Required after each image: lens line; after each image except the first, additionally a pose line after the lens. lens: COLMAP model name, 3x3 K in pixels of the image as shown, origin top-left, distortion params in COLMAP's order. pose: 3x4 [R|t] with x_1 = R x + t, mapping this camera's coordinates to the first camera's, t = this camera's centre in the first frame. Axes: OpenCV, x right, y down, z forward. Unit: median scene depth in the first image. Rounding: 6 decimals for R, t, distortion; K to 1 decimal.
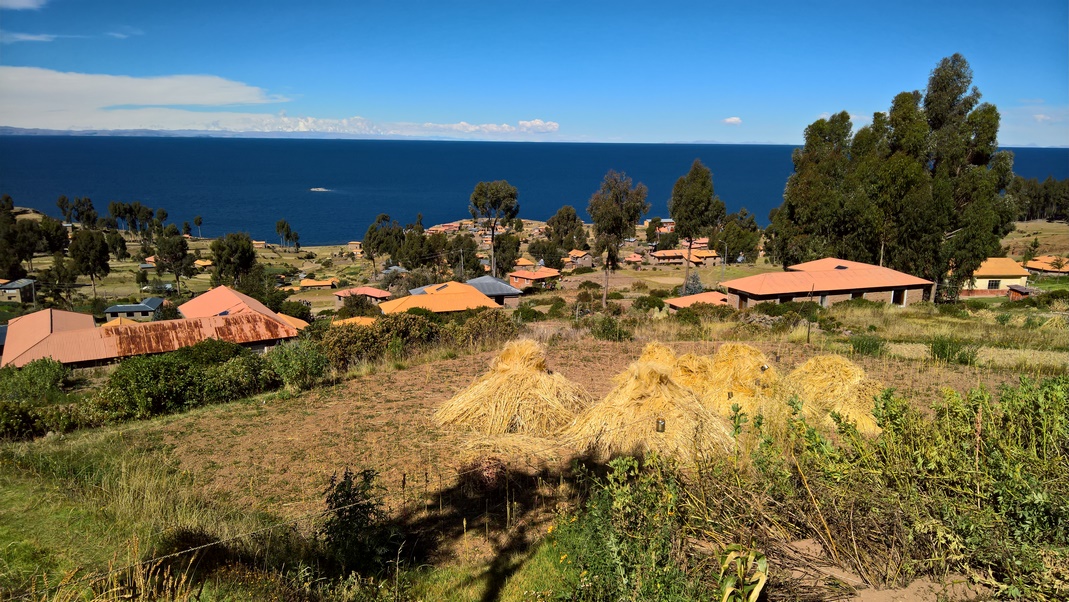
lens RADIAL K [[792.4, 0, 559.3], [0, 792.4, 327.6], [0, 0, 1]] dist [0.045833, -0.047826]
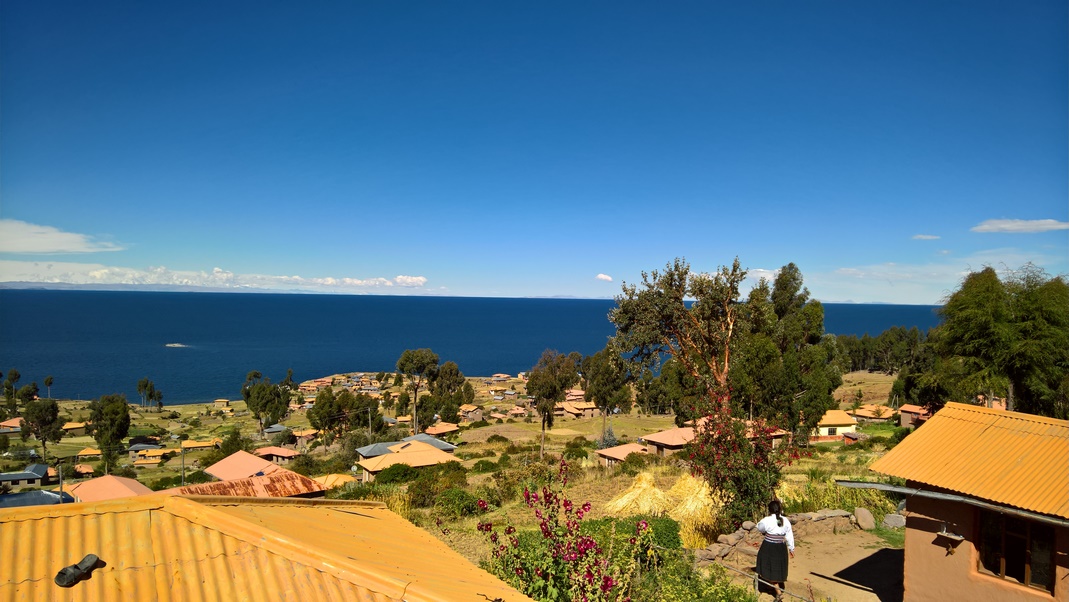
lens RADIAL K [[792.4, 0, 567.6], [0, 792.4, 323.0], [0, 0, 1]] dist [0.045833, -0.047826]
pose [[0.983404, -0.000069, 0.181427, -0.077645], [0.035103, 0.981176, -0.189899, 0.001986], [-0.177999, 0.193116, 0.964895, -0.139327]]
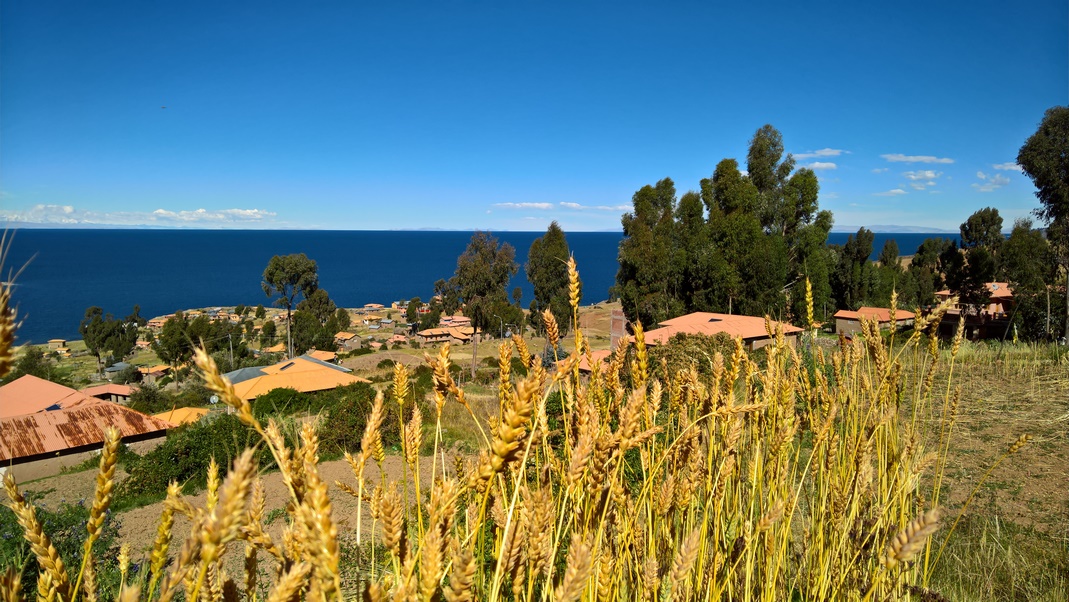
lens RADIAL K [[792.4, 0, 533.0], [0, 792.4, 303.7], [0, 0, 1]] dist [0.045833, -0.047826]
pose [[0.953175, -0.036886, 0.300160, -0.092813], [0.077042, 0.989404, -0.123065, 0.005698], [-0.292440, 0.140427, 0.945917, 0.059024]]
